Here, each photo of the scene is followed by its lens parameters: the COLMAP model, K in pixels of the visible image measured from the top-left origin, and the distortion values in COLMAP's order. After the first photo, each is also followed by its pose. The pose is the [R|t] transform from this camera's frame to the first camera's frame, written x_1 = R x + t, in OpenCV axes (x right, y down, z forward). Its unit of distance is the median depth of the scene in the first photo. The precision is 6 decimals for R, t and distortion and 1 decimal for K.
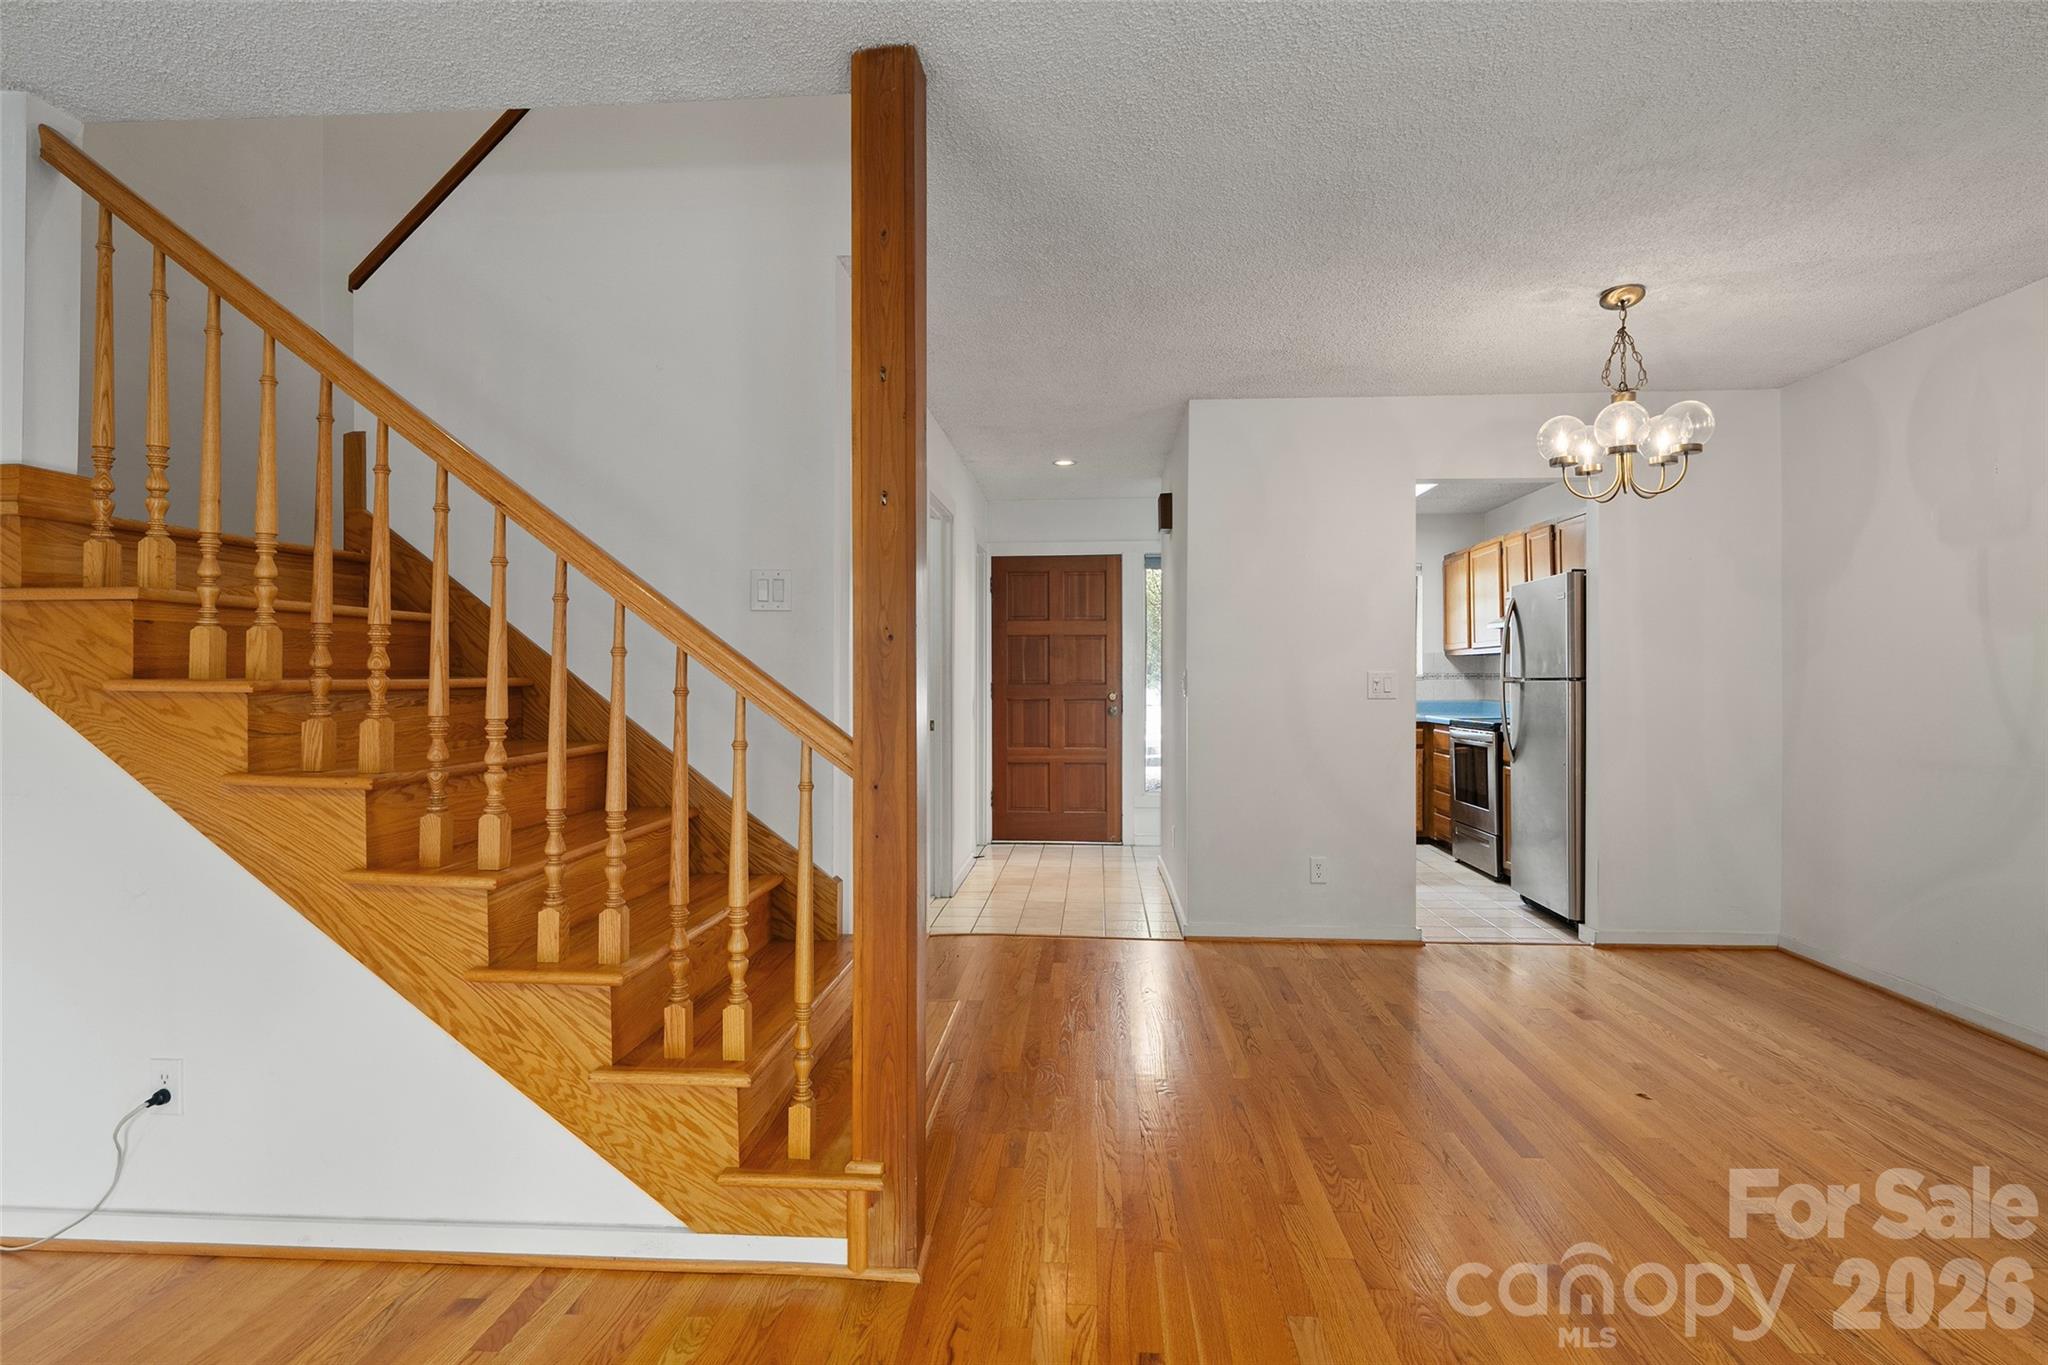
lens RADIAL K [[1046.2, 0, 1019.3], [0, 1046.2, 673.2], [0, 0, 1]] dist [-0.004491, 0.000752]
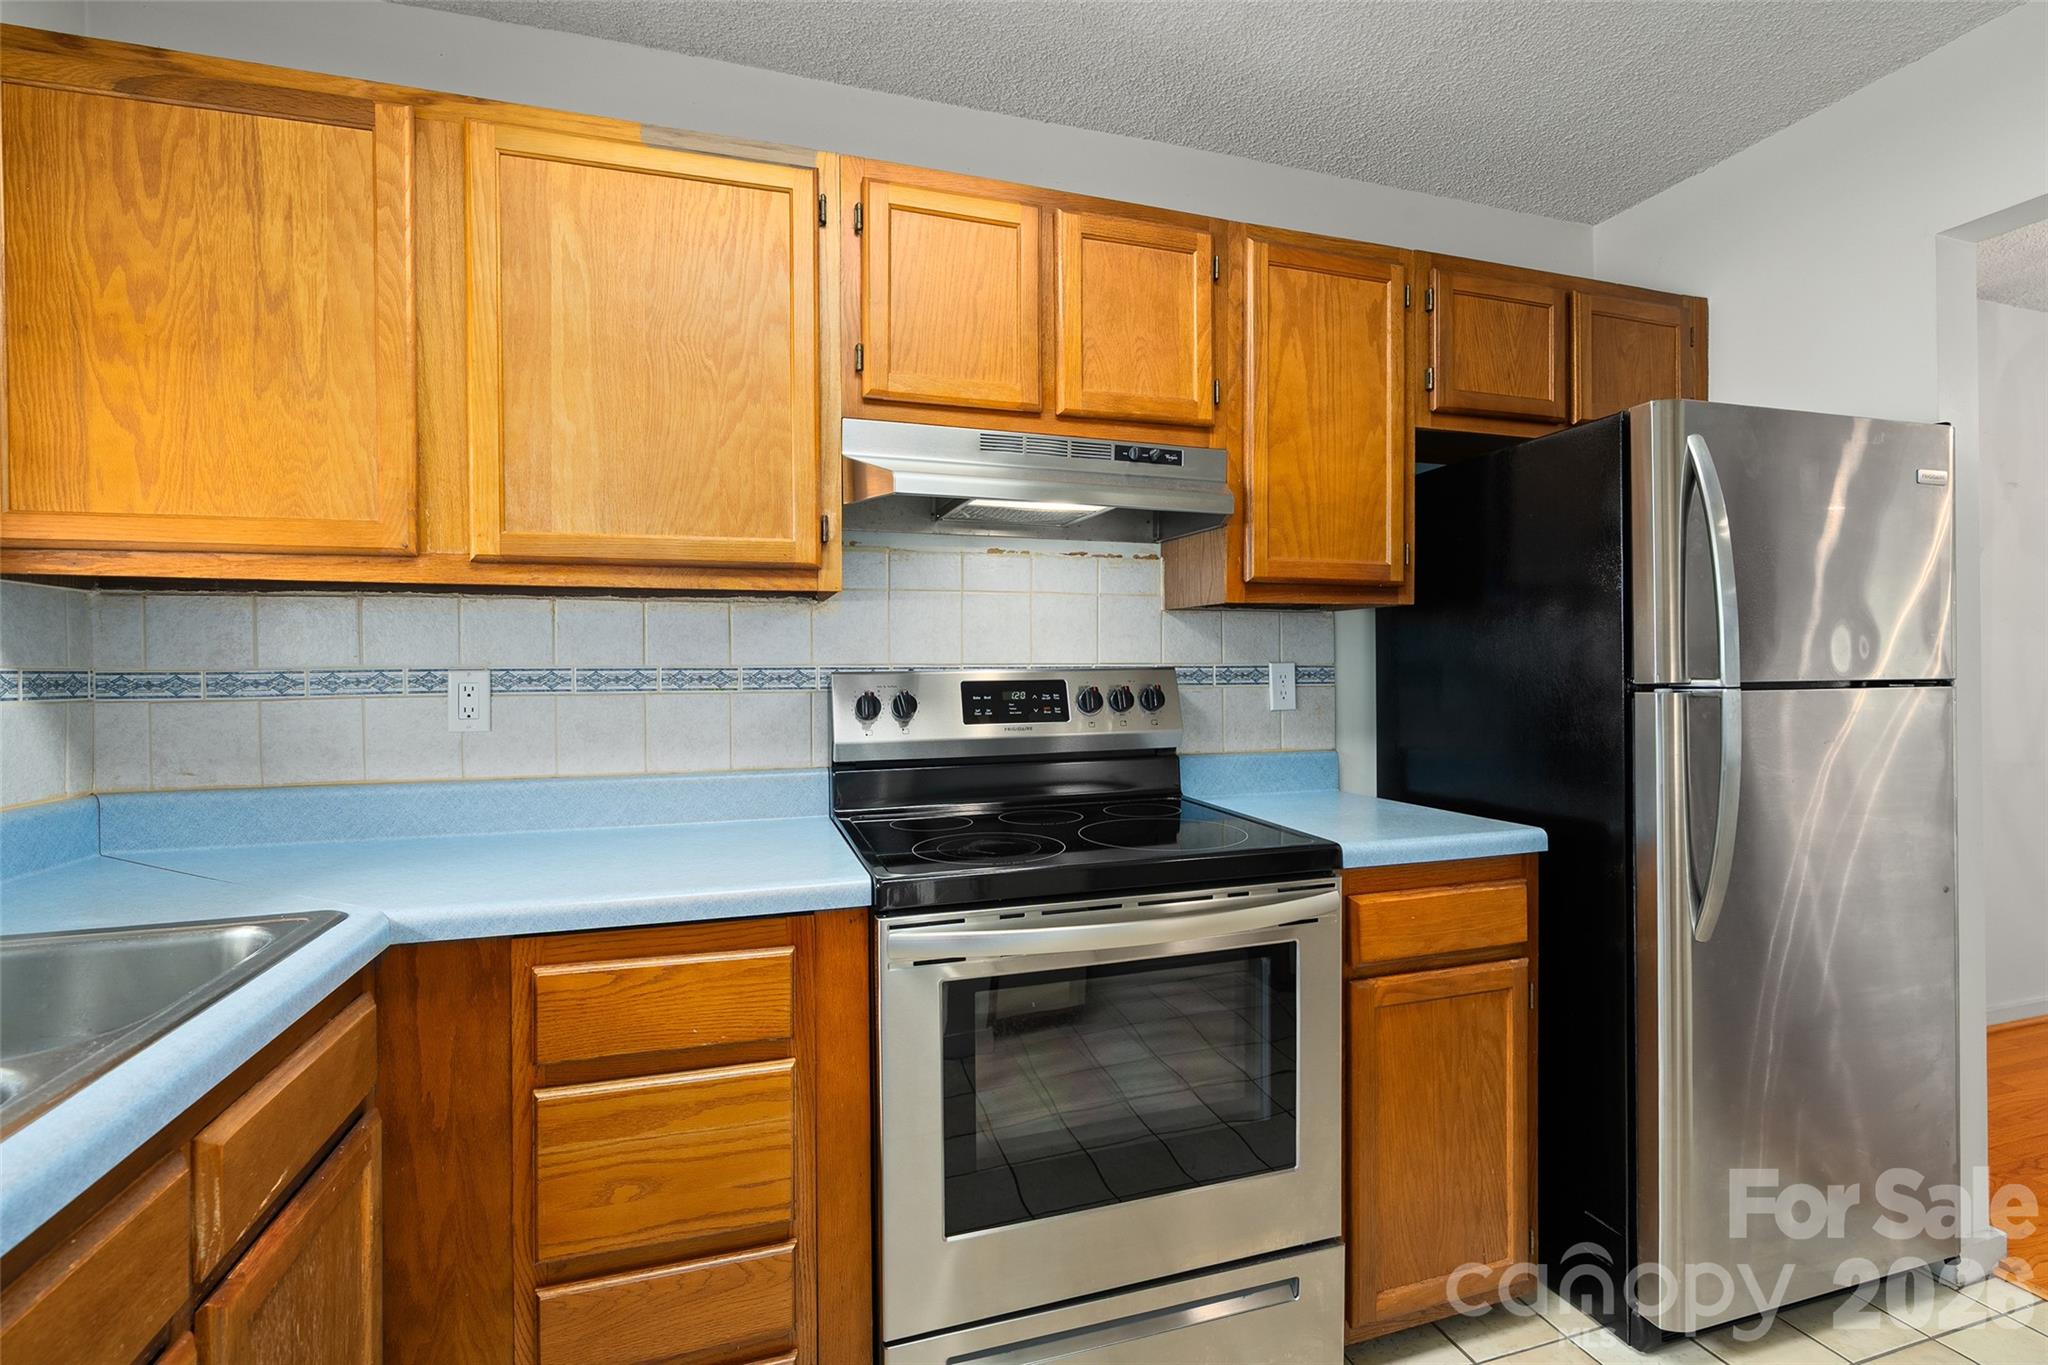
lens RADIAL K [[926.6, 0, 973.8], [0, 926.6, 675.9], [0, 0, 1]] dist [-0.009451, 0.005235]
pose [[-0.356486, 0.004362, 0.934290, 0.712534], [-0.003121, 0.999978, -0.005860, 0.005916], [-0.934295, -0.005005, -0.356465, 3.225078]]
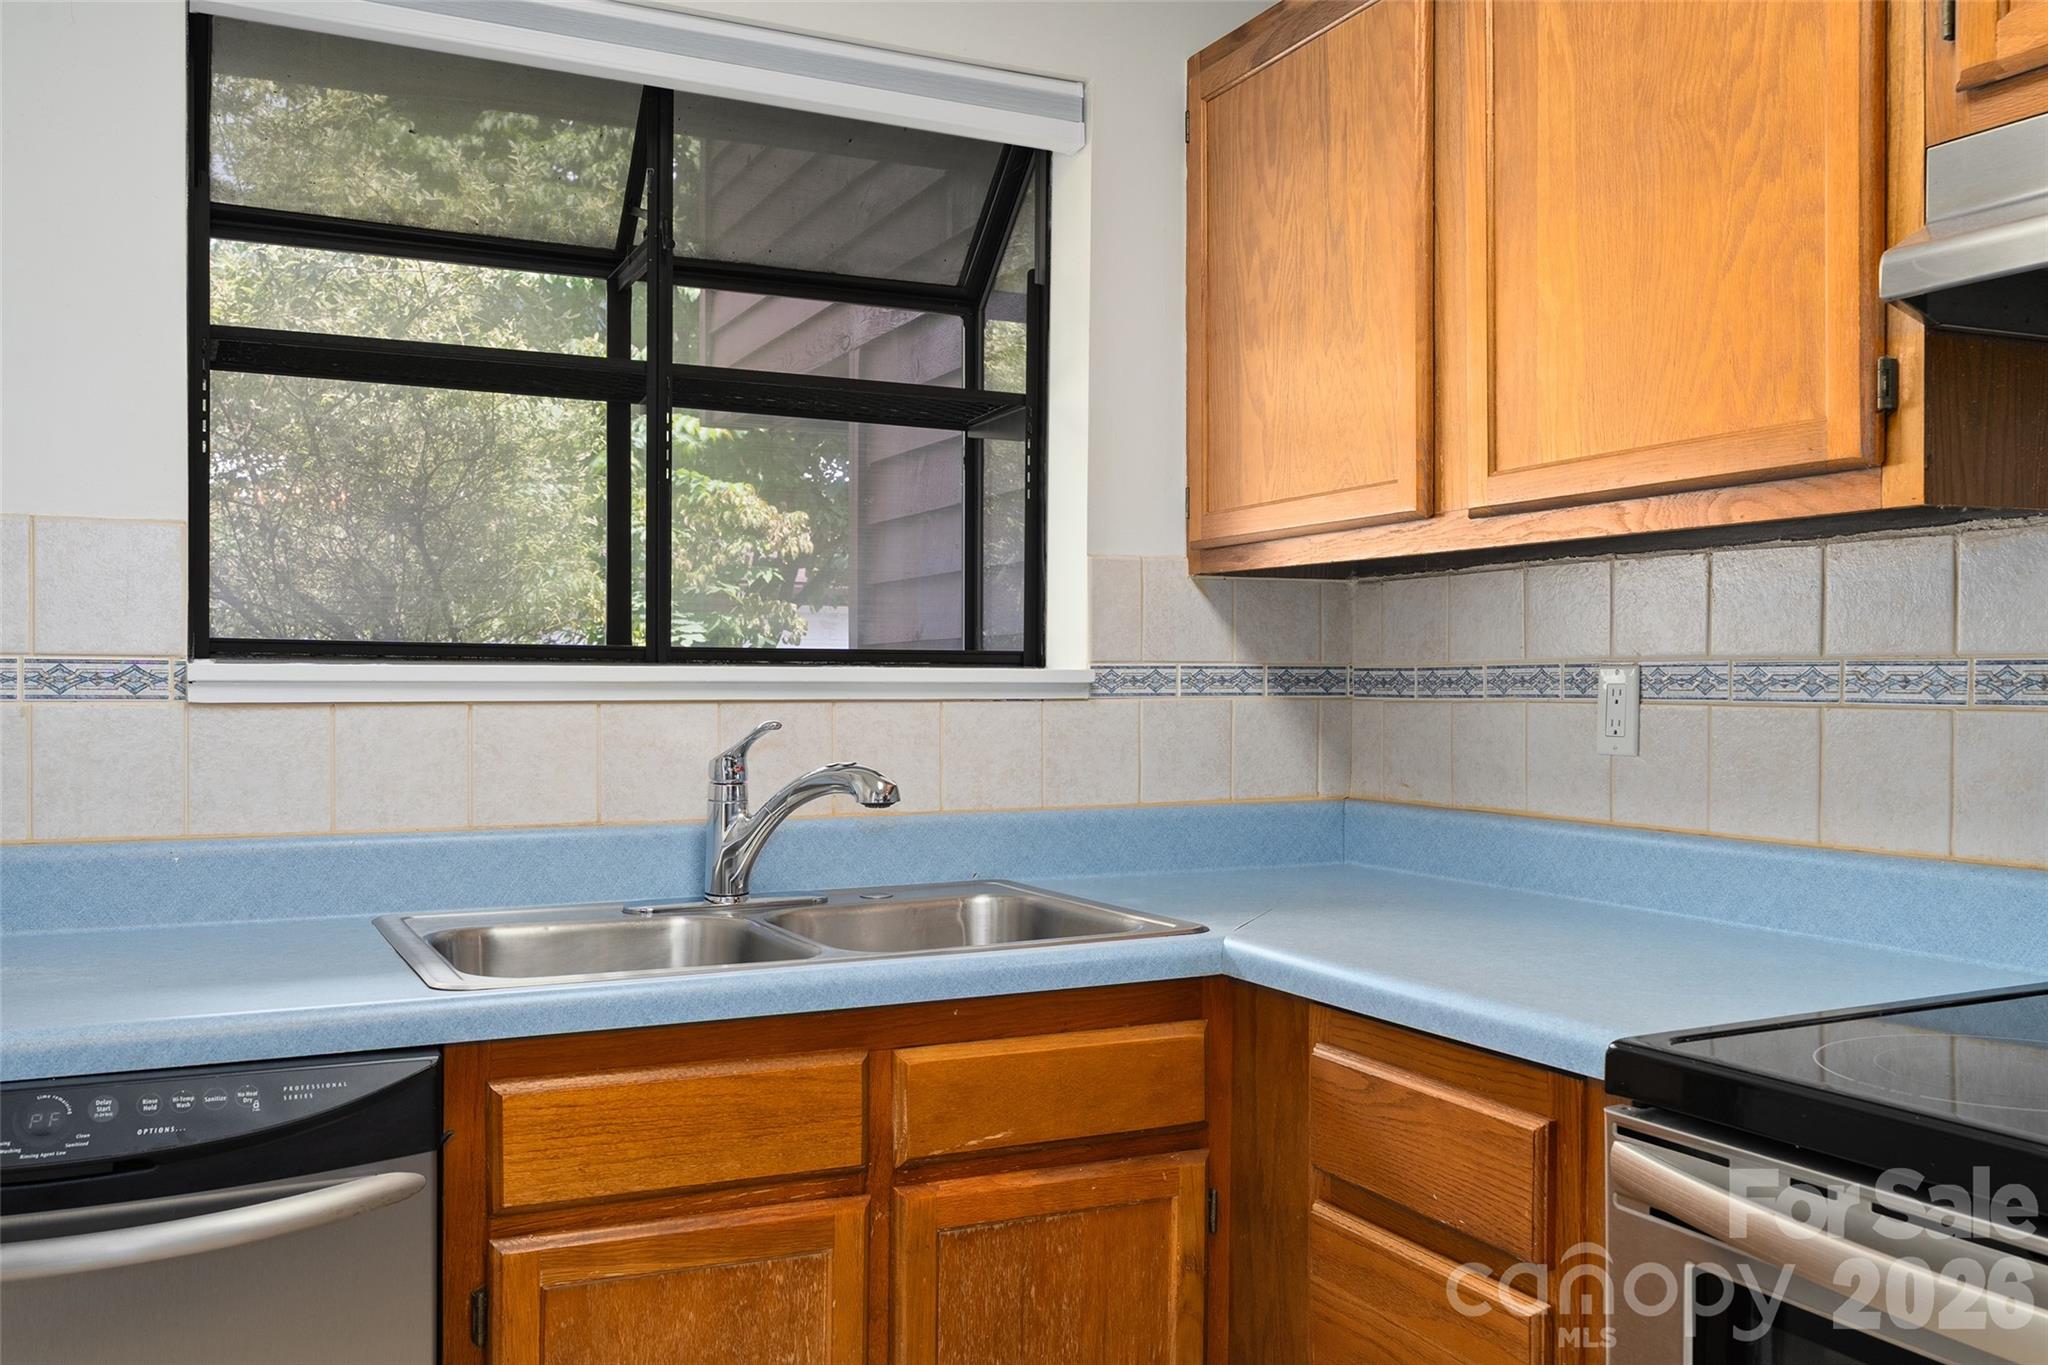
lens RADIAL K [[1759.6, 0, 1008.9], [0, 1759.6, 704.3], [0, 0, 1]] dist [0.009341, -0.002178]
pose [[0.872351, -0.004206, 0.488862, 0.788607], [-0.009017, 0.999654, 0.024691, -0.001216], [-0.488796, -0.025947, 0.872012, 2.641594]]
